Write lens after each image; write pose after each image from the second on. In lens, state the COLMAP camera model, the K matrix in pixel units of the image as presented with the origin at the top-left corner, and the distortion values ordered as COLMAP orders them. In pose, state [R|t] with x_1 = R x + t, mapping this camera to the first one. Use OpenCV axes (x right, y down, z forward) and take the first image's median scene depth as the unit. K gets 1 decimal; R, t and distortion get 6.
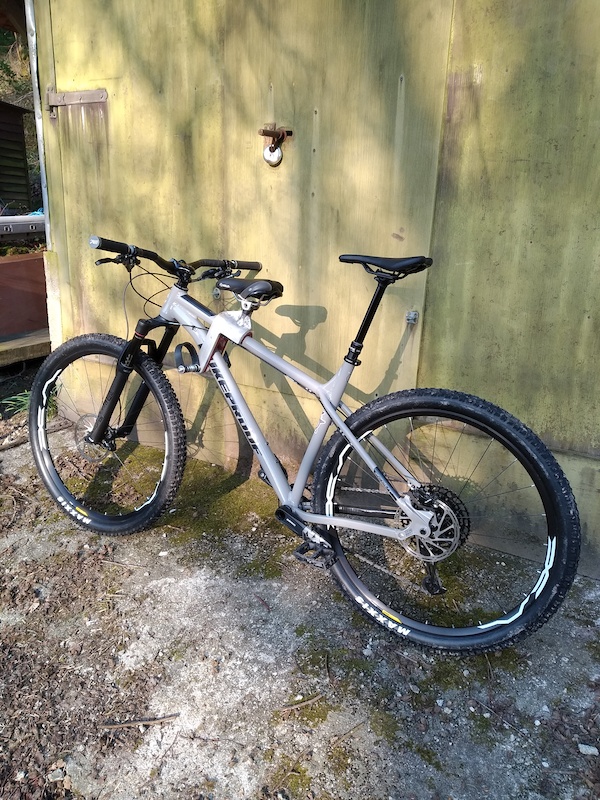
lens RADIAL K [[615.4, 0, 297.8], [0, 615.4, 398.7], [0, 0, 1]] dist [0.009706, -0.034621]
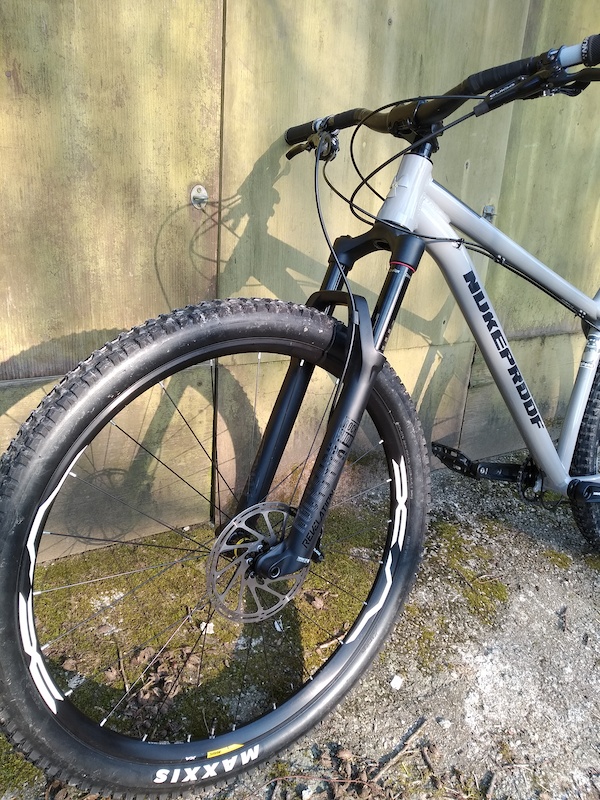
lens RADIAL K [[615.4, 0, 293.5], [0, 615.4, 401.4], [0, 0, 1]] dist [0.009706, -0.034621]
pose [[0.457794, -0.297538, 0.837792, -0.711280], [0.204940, 0.952275, 0.226211, -0.139578], [-0.865115, 0.068139, 0.496923, 0.877385]]
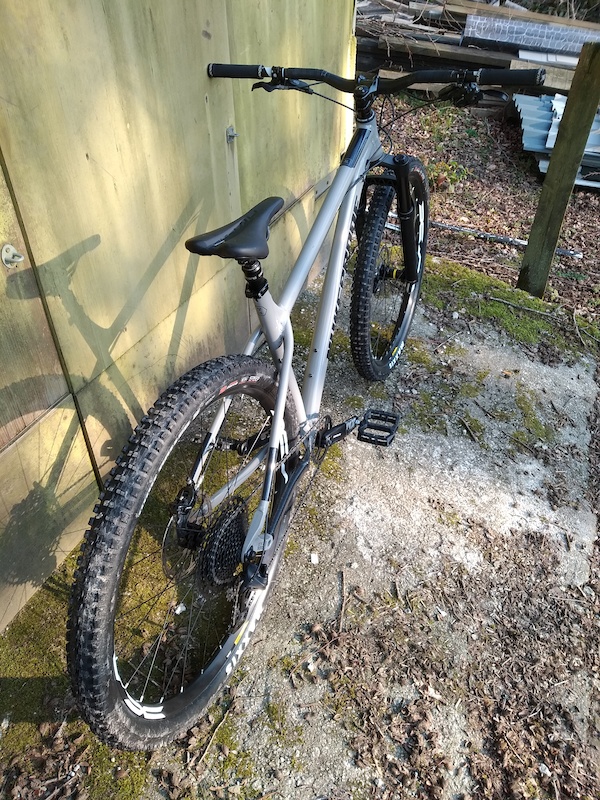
lens RADIAL K [[615.4, 0, 298.8], [0, 615.4, 400.8], [0, 0, 1]] dist [0.009706, -0.034621]
pose [[-0.133687, -0.651050, 0.747169, -0.723154], [0.282754, 0.697541, 0.658397, -0.424827], [-0.949831, 0.299284, 0.090835, 0.988304]]
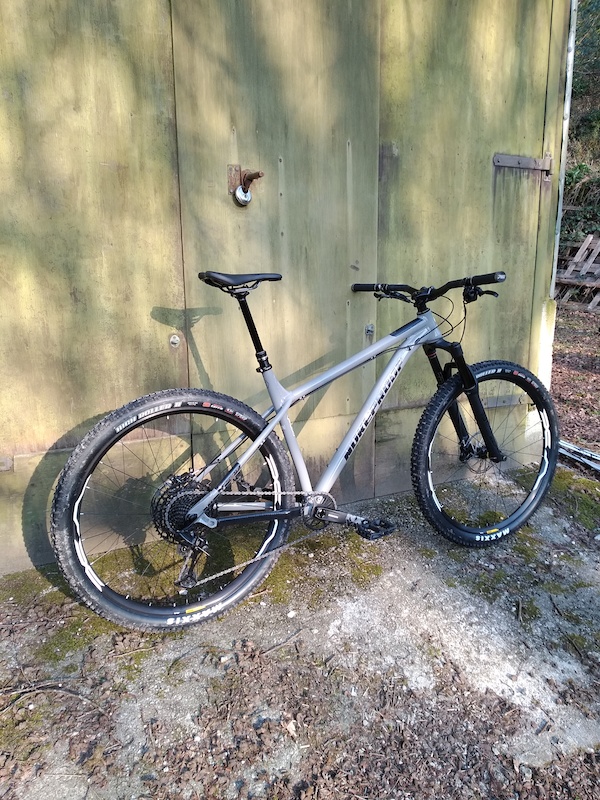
lens RADIAL K [[615.4, 0, 301.5], [0, 615.4, 397.6], [0, 0, 1]] dist [0.009706, -0.034621]
pose [[0.522555, -0.210485, 0.826216, -1.001186], [0.271691, 0.959639, 0.072640, -0.135085], [-0.808158, 0.186517, 0.558651, 0.457734]]
